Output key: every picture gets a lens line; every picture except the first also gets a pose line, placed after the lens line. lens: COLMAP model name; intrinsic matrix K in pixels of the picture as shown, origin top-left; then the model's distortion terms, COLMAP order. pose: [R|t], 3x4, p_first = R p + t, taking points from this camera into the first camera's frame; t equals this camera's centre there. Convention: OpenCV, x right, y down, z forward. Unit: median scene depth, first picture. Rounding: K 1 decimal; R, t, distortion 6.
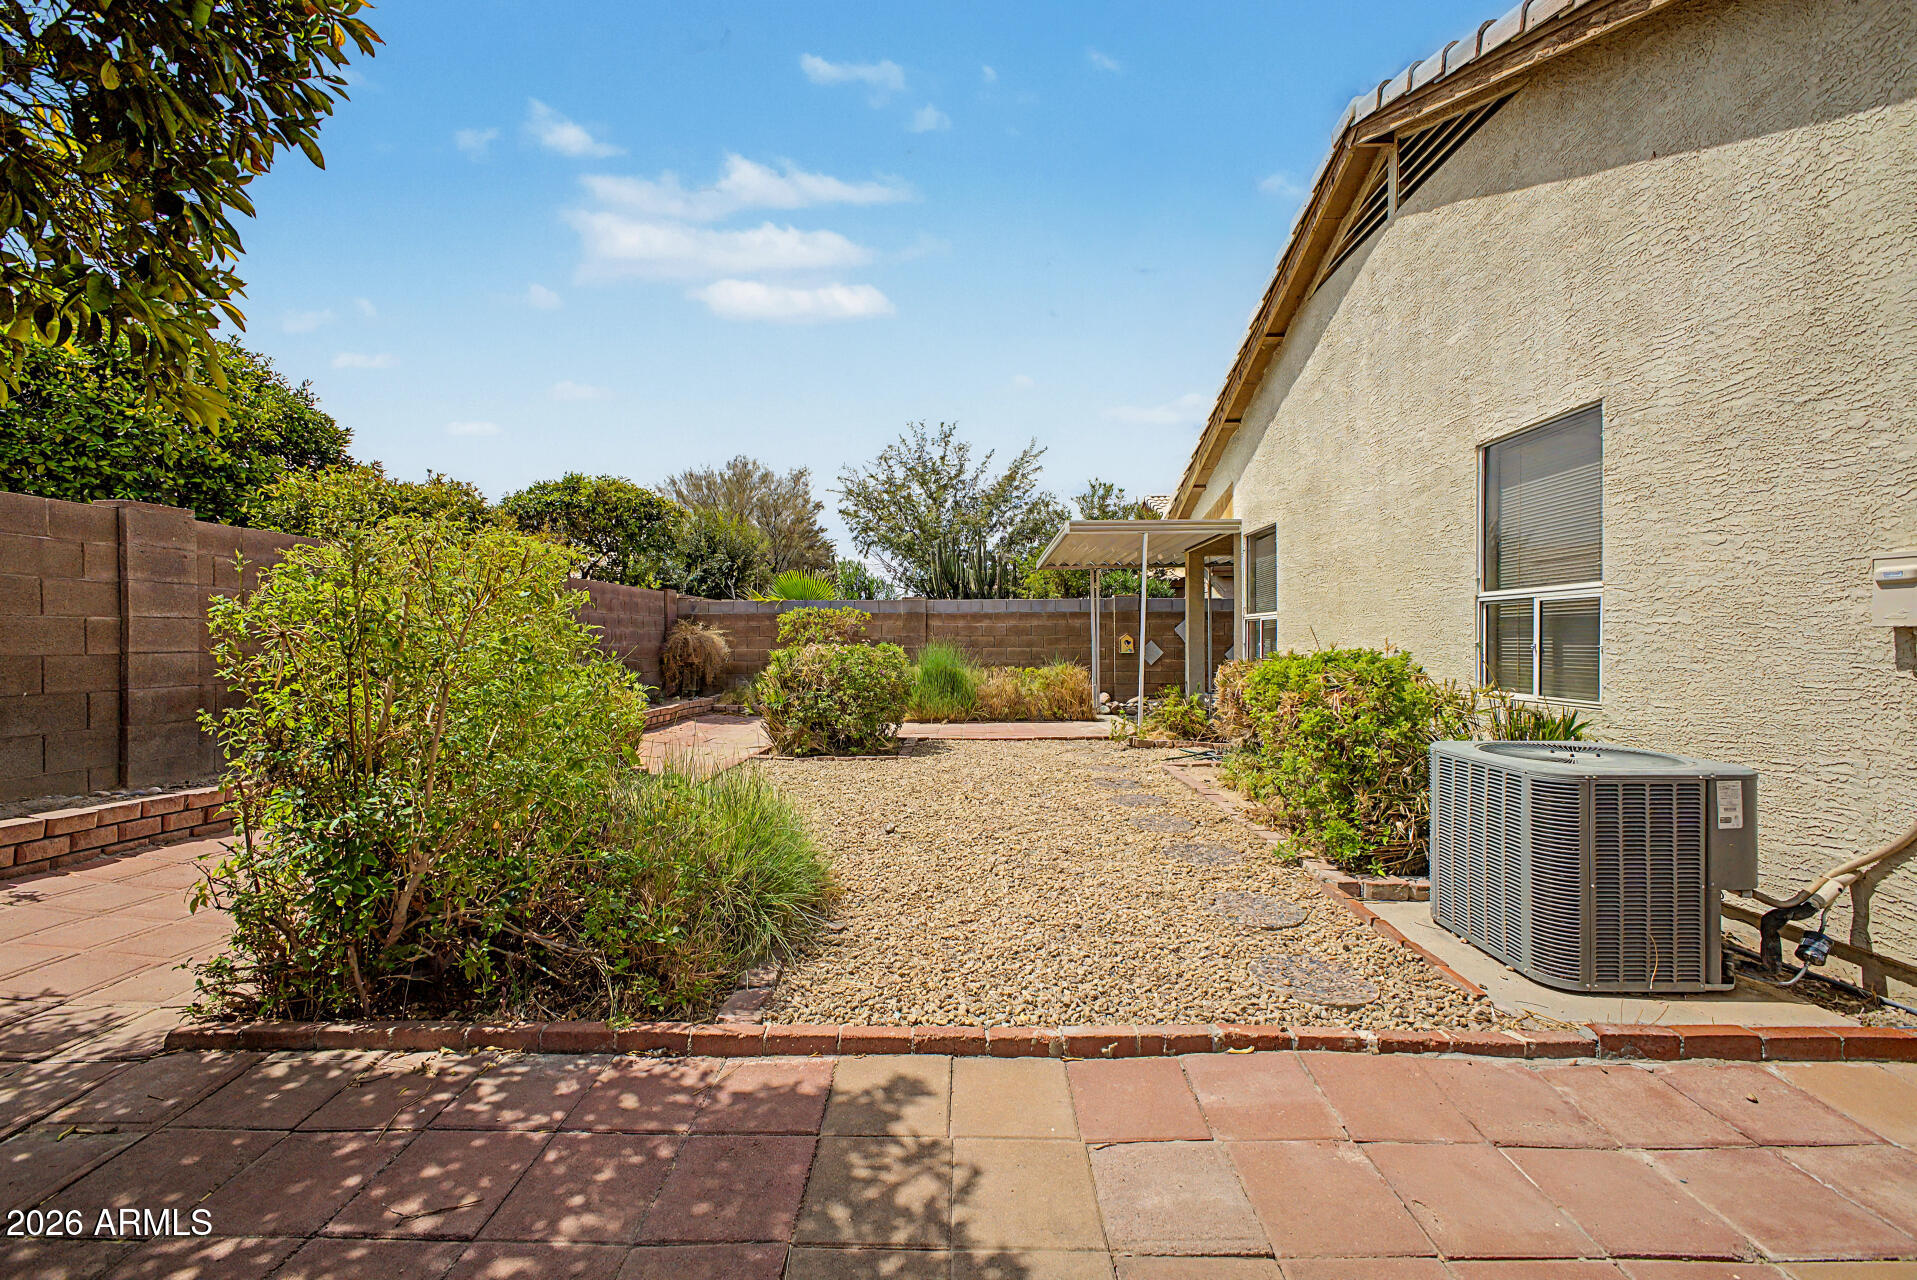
lens RADIAL K [[762.9, 0, 957.4], [0, 762.9, 642.6], [0, 0, 1]] dist [0.016491, -0.002955]
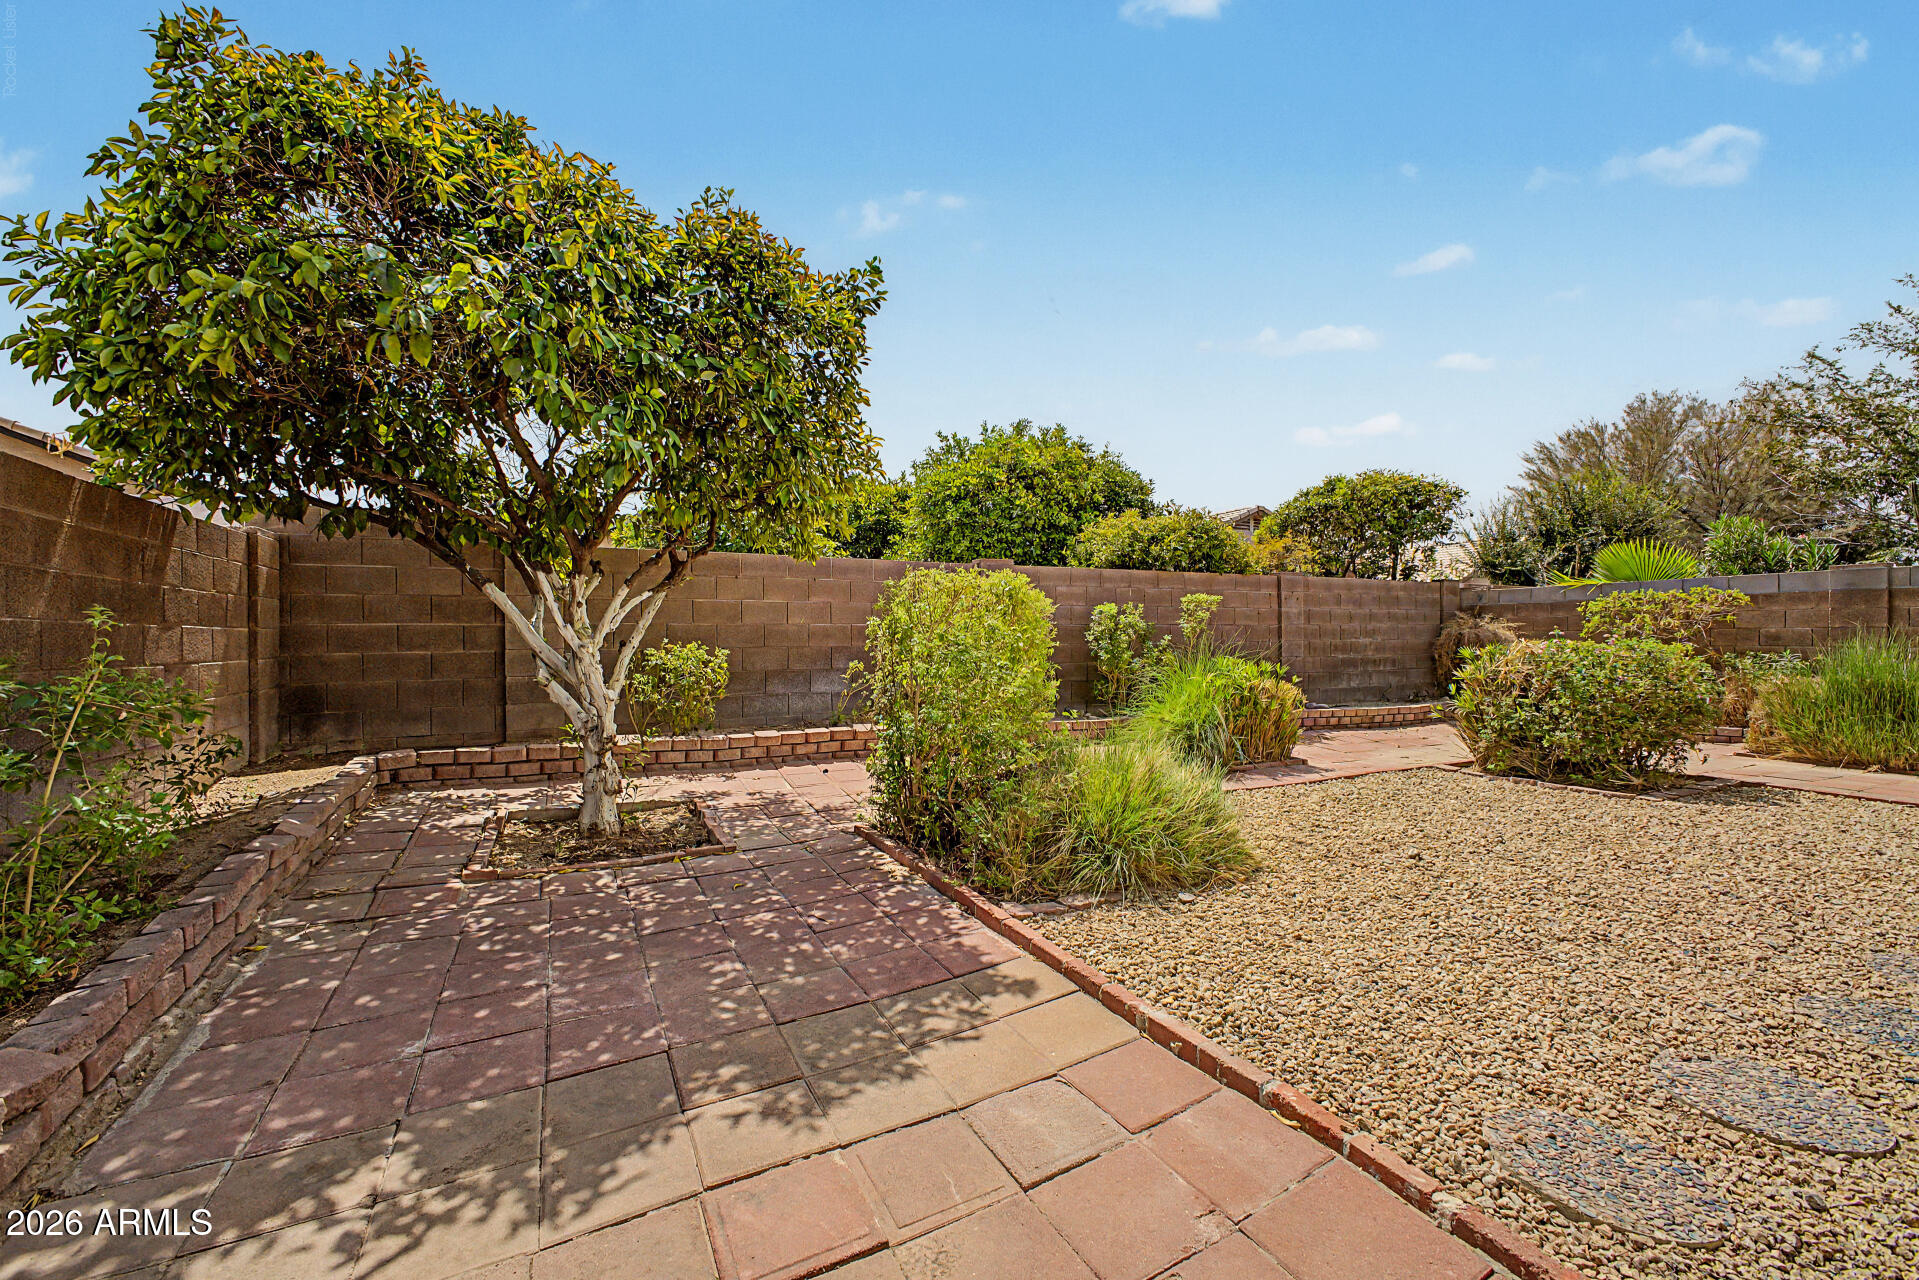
lens RADIAL K [[763.7, 0, 958.0], [0, 763.7, 630.3], [0, 0, 1]] dist [0.016491, -0.002955]
pose [[0.469479, -0.007895, -0.882908, 0.759908], [0.001683, 0.999966, -0.008047, -0.007794], [0.882942, 0.002292, 0.469476, 0.214291]]
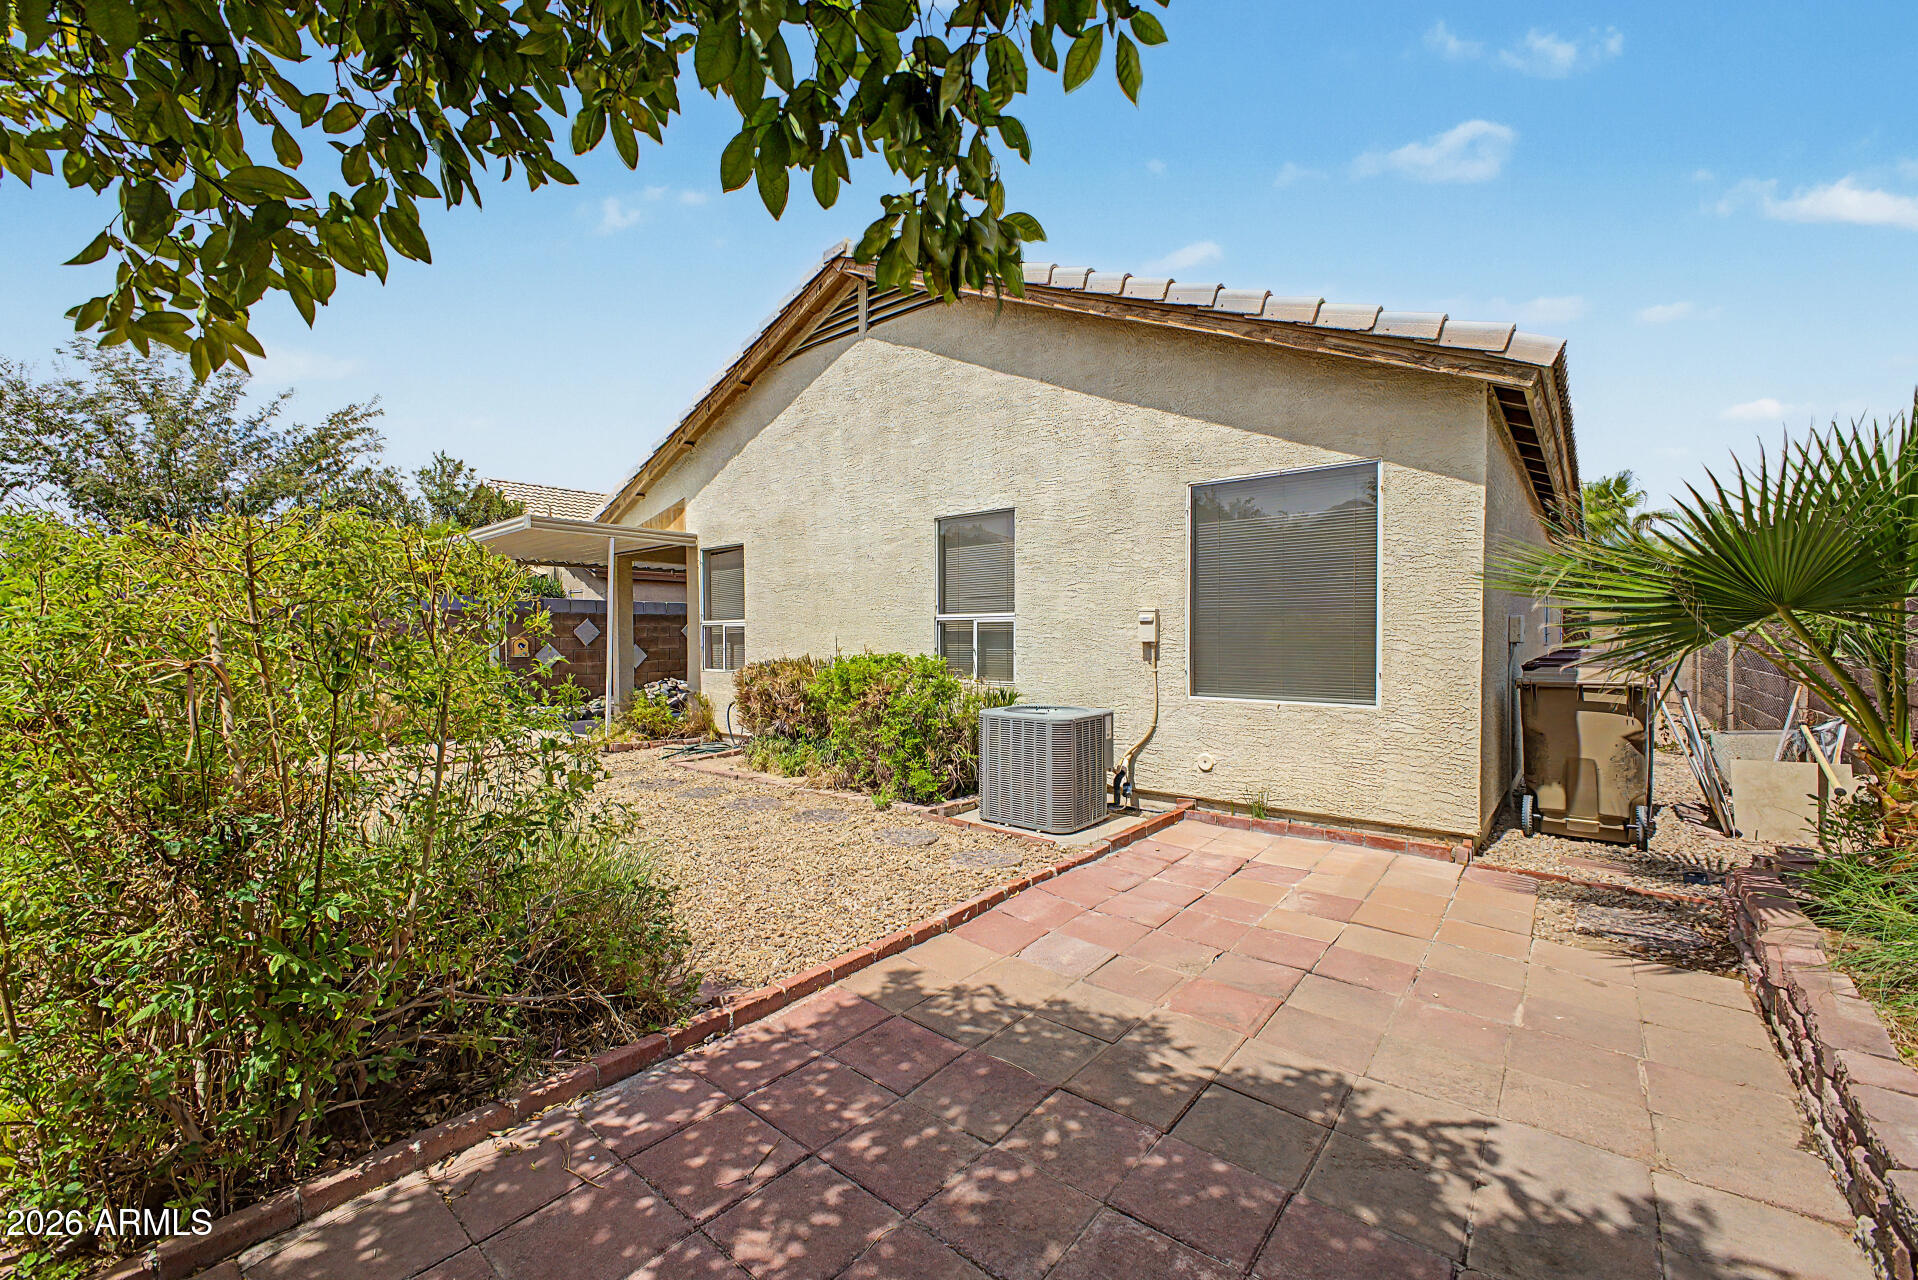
lens RADIAL K [[763.3, 0, 966.5], [0, 763.3, 648.8], [0, 0, 1]] dist [0.016491, -0.002955]
pose [[0.623002, -0.012928, 0.782113, -0.802109], [0.003977, 0.999903, 0.013360, -0.029985], [-0.782210, -0.005213, 0.622993, 0.022023]]
